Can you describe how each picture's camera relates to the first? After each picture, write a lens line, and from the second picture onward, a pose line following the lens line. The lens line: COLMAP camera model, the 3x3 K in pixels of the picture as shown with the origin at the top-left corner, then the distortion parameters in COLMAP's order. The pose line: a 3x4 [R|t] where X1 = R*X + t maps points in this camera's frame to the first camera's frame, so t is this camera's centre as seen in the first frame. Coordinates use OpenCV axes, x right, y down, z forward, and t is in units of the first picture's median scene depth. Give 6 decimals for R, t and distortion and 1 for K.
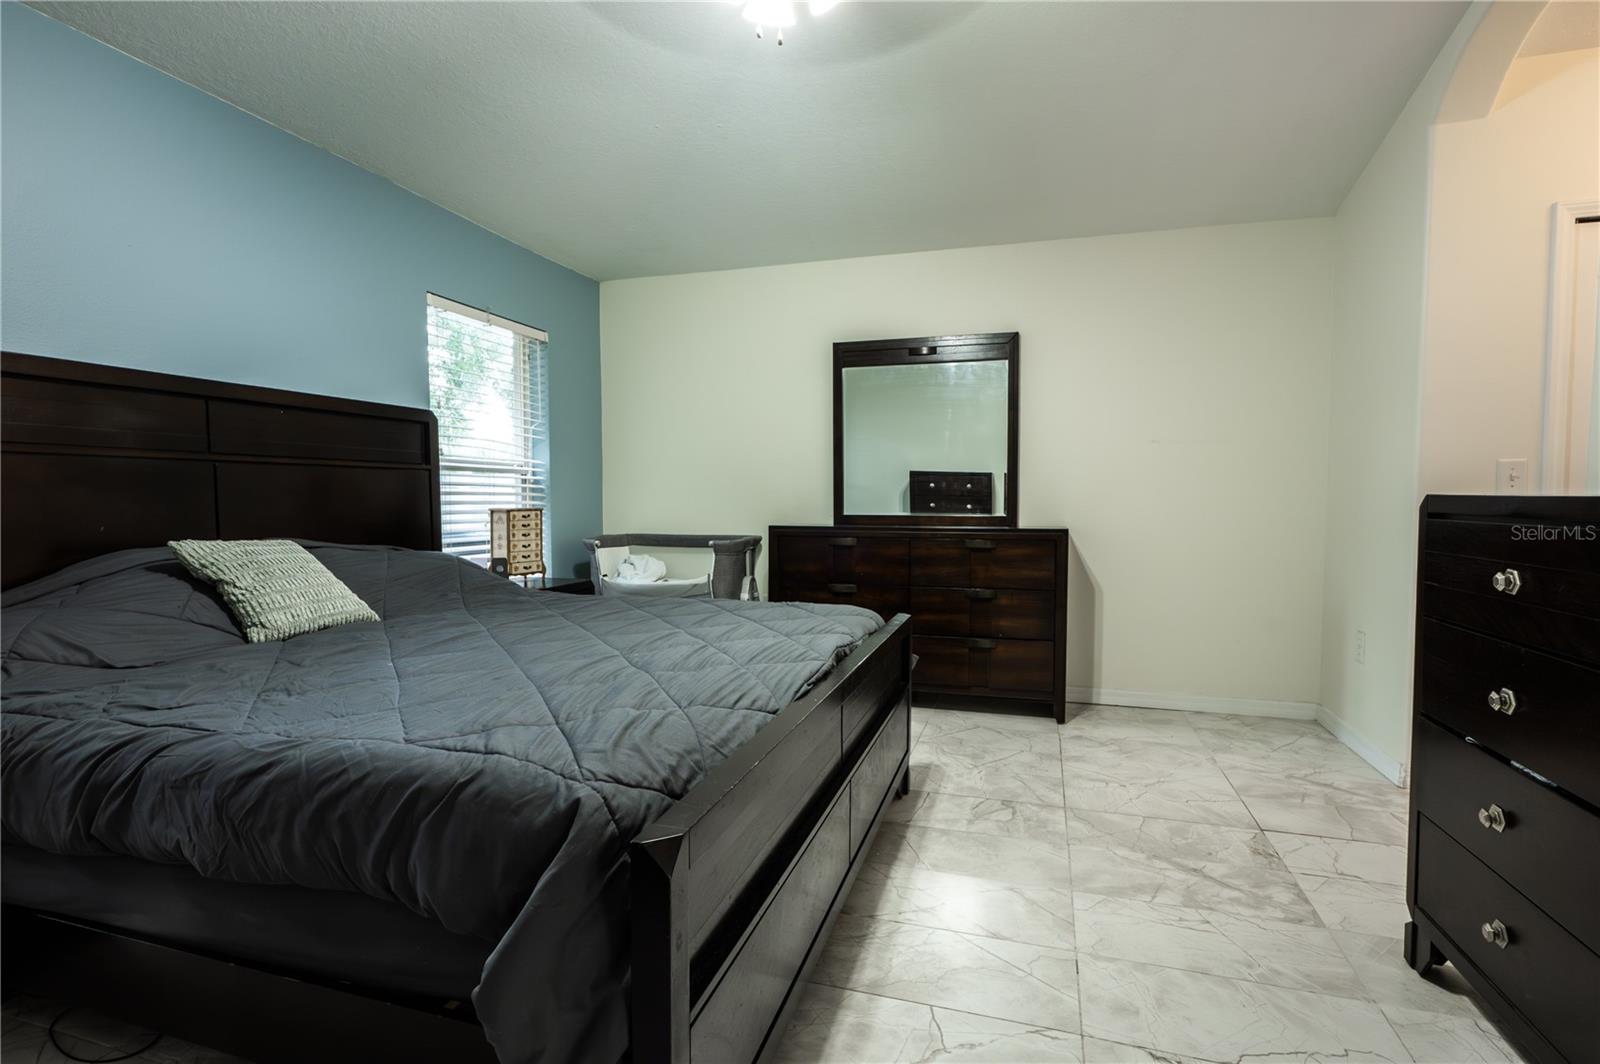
lens RADIAL K [[789.1, 0, 794.9], [0, 789.1, 532.8], [0, 0, 1]] dist [-0.003004, 0.000867]
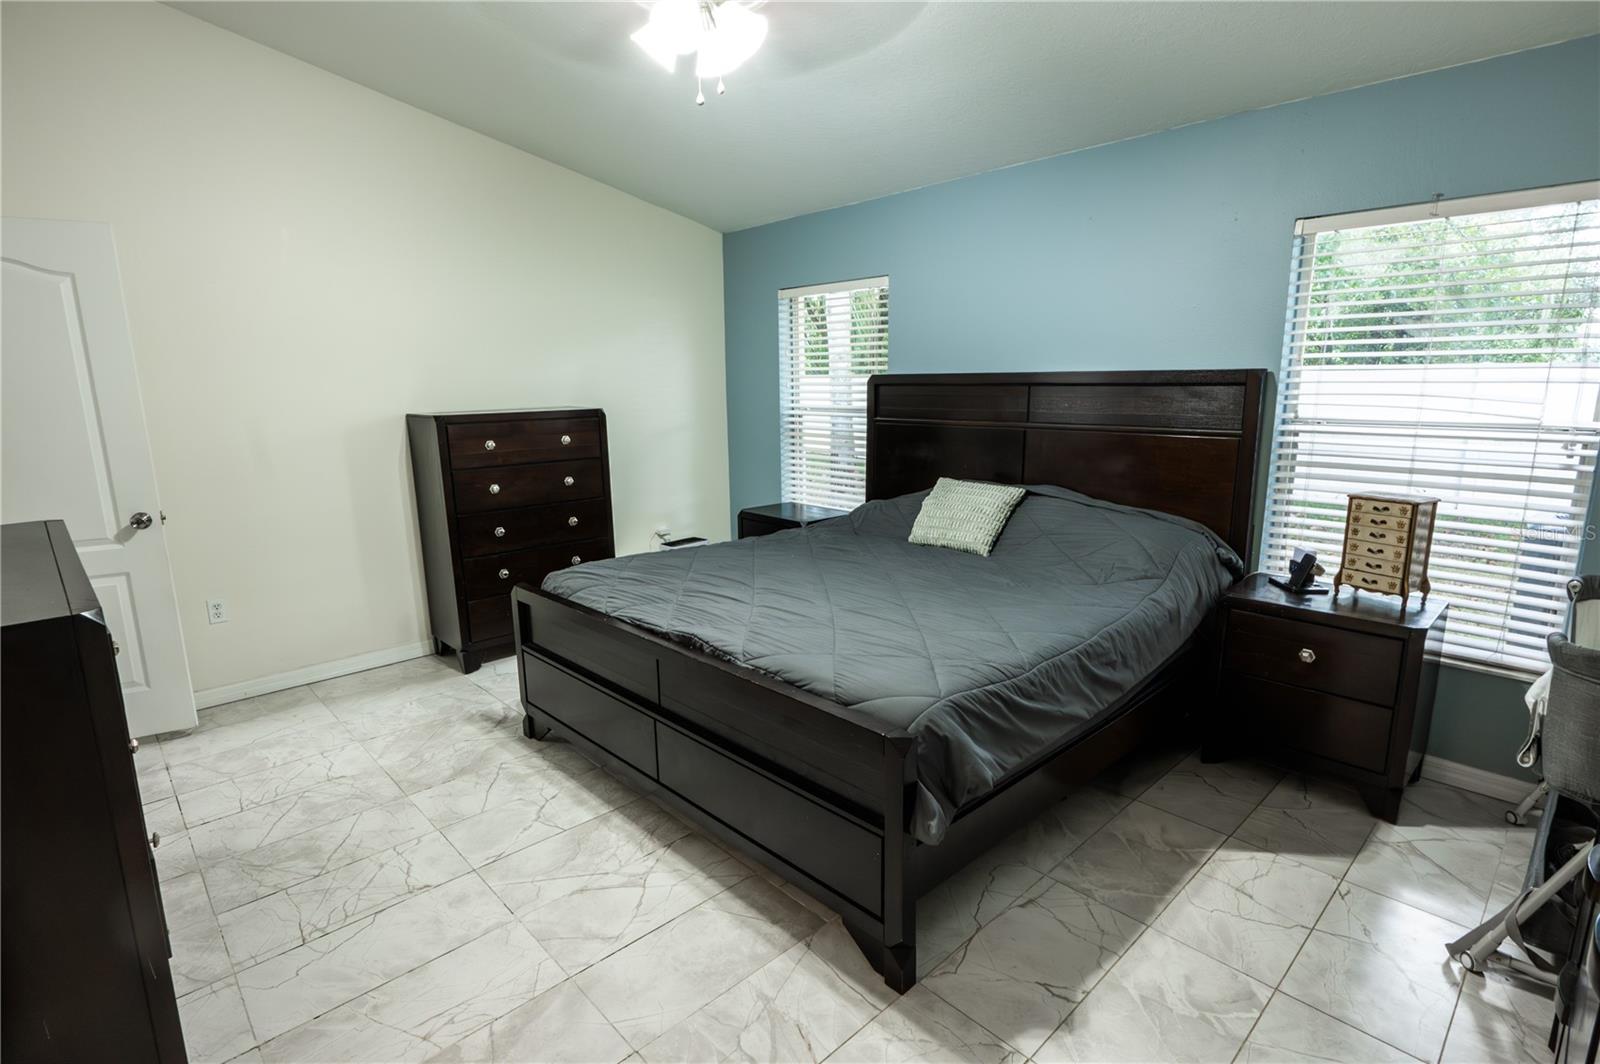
lens RADIAL K [[789.1, 0, 796.6], [0, 789.1, 530.9], [0, 0, 1]] dist [-0.003004, 0.000867]
pose [[-0.488148, 0.178629, -0.854285, 0.715809], [-0.024843, 0.975590, 0.218190, -0.199892], [0.872407, 0.127732, -0.471795, 1.253847]]
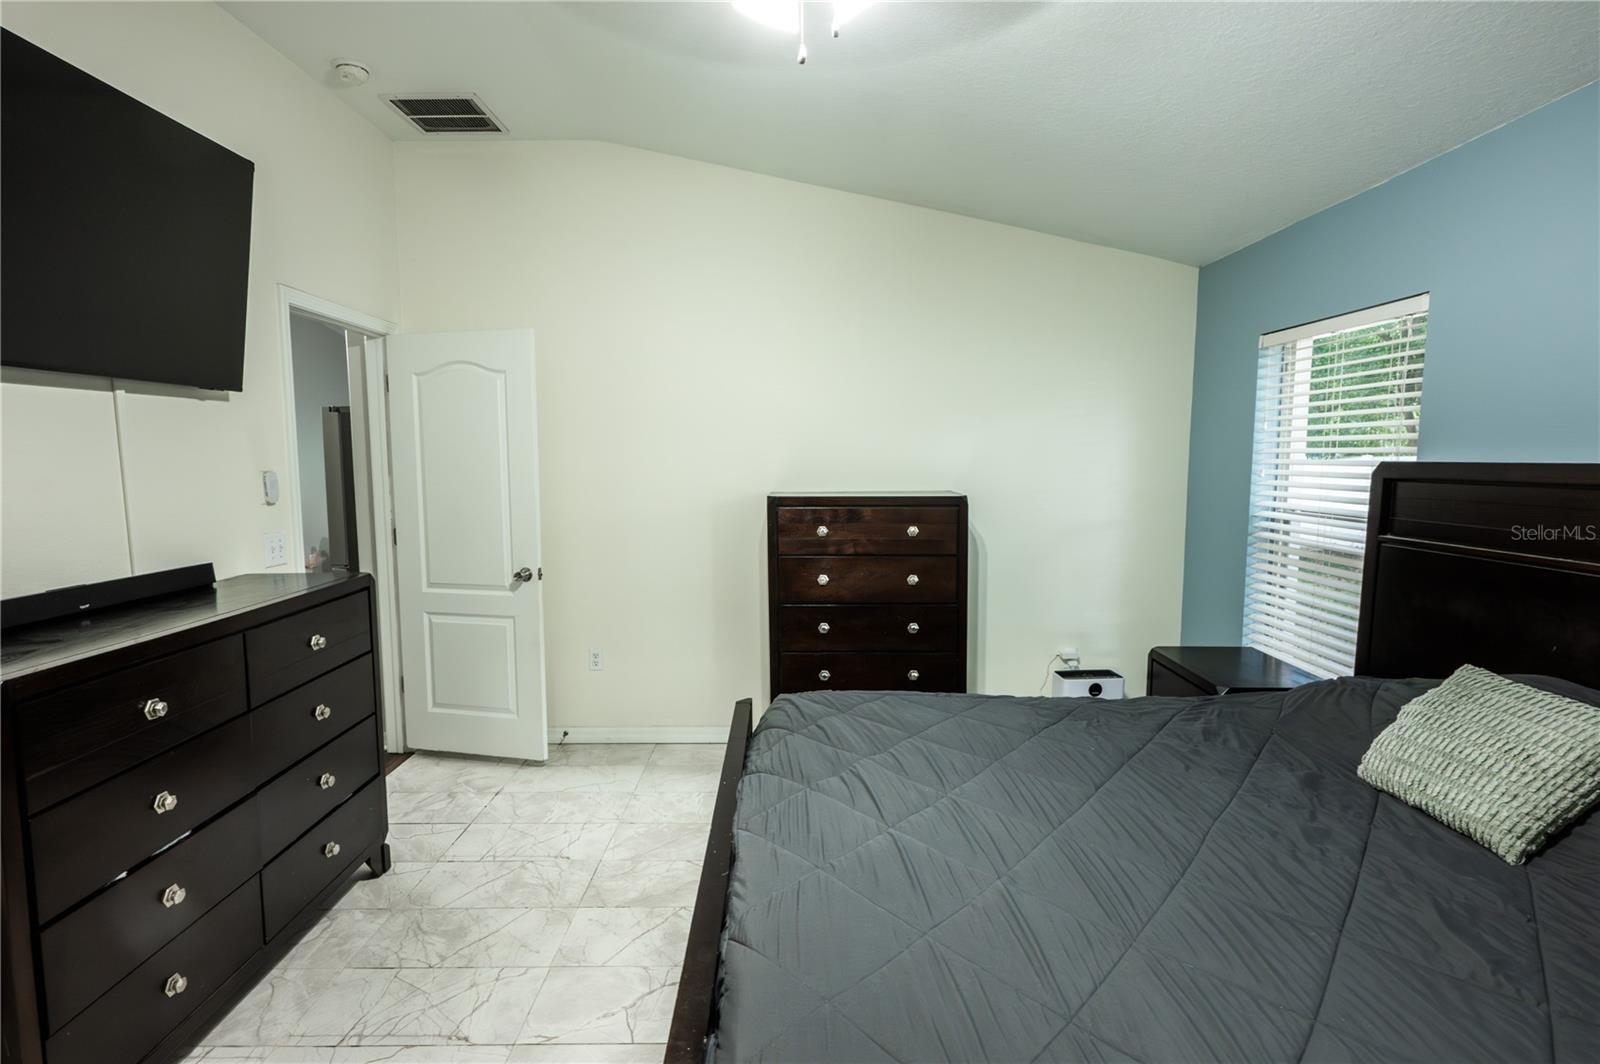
lens RADIAL K [[789.1, 0, 785.8], [0, 789.1, 531.5], [0, 0, 1]] dist [-0.003004, 0.000867]
pose [[-0.953192, 0.034767, -0.300361, 0.173678], [-0.008336, 0.989968, 0.141044, -0.207080], [0.302252, 0.136946, -0.943340, 1.274538]]
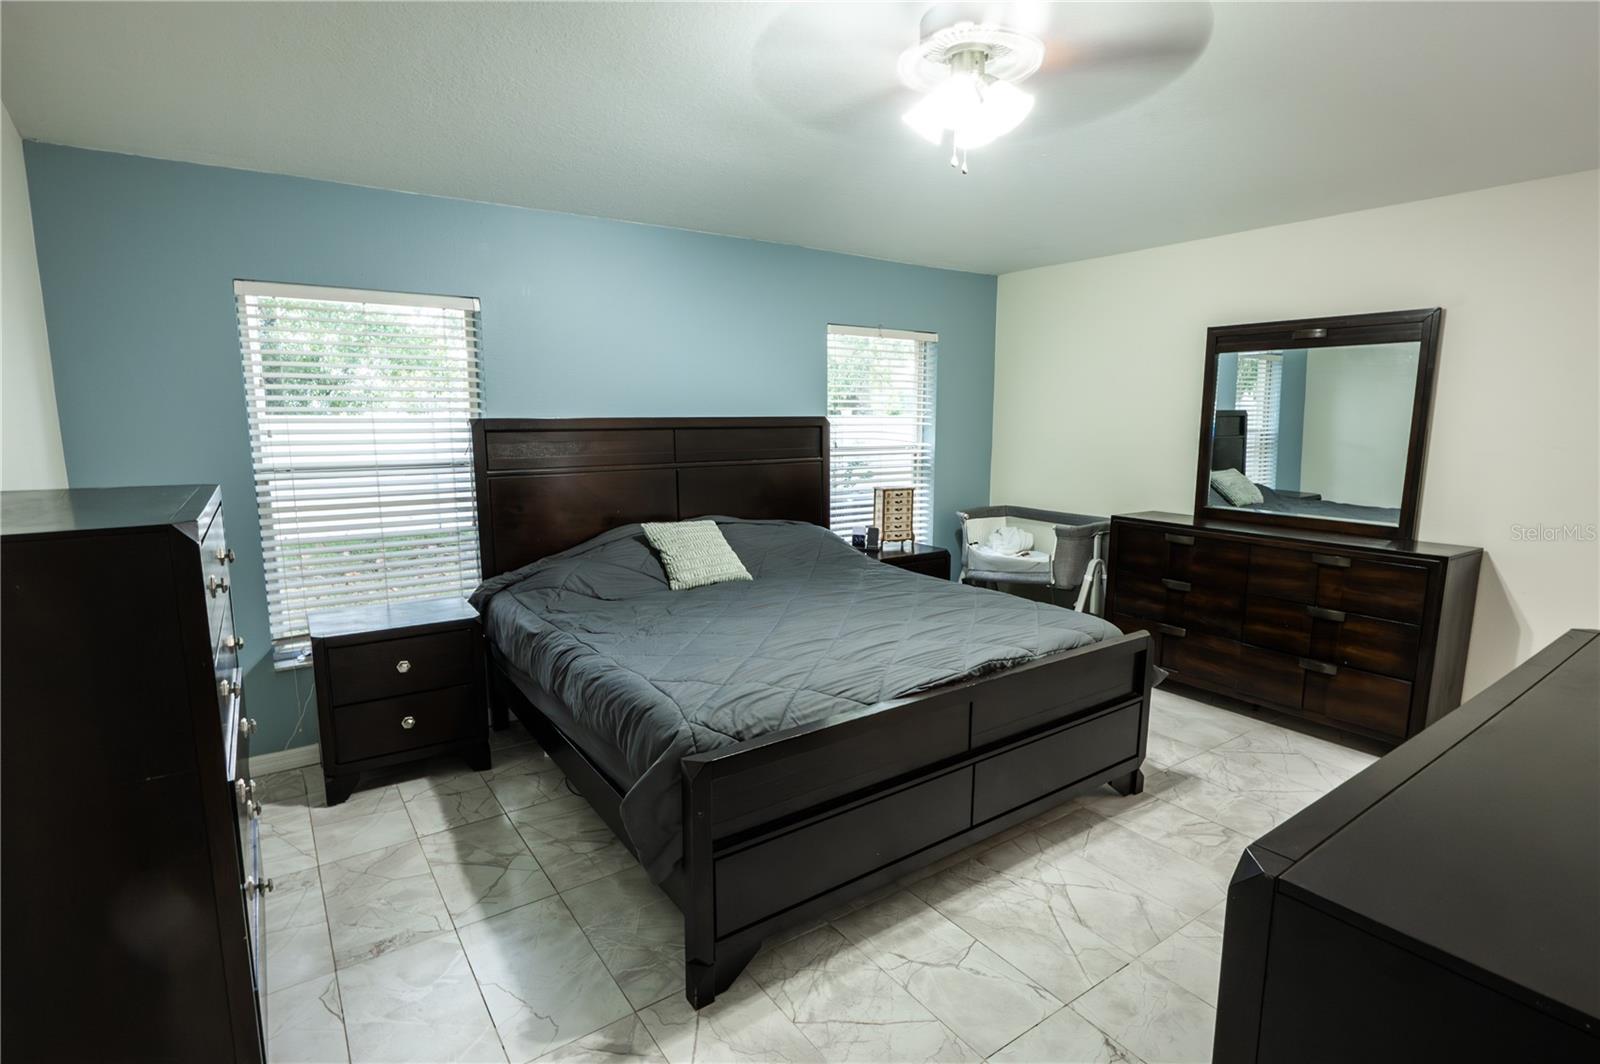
lens RADIAL K [[789.1, 0, 795.8], [0, 789.1, 537.9], [0, 0, 1]] dist [-0.003004, 0.000867]
pose [[0.790101, 0.099472, -0.604852, 0.411216], [-0.030782, 0.991939, 0.122921, -0.144536], [0.612204, -0.078502, 0.786794, -0.118620]]
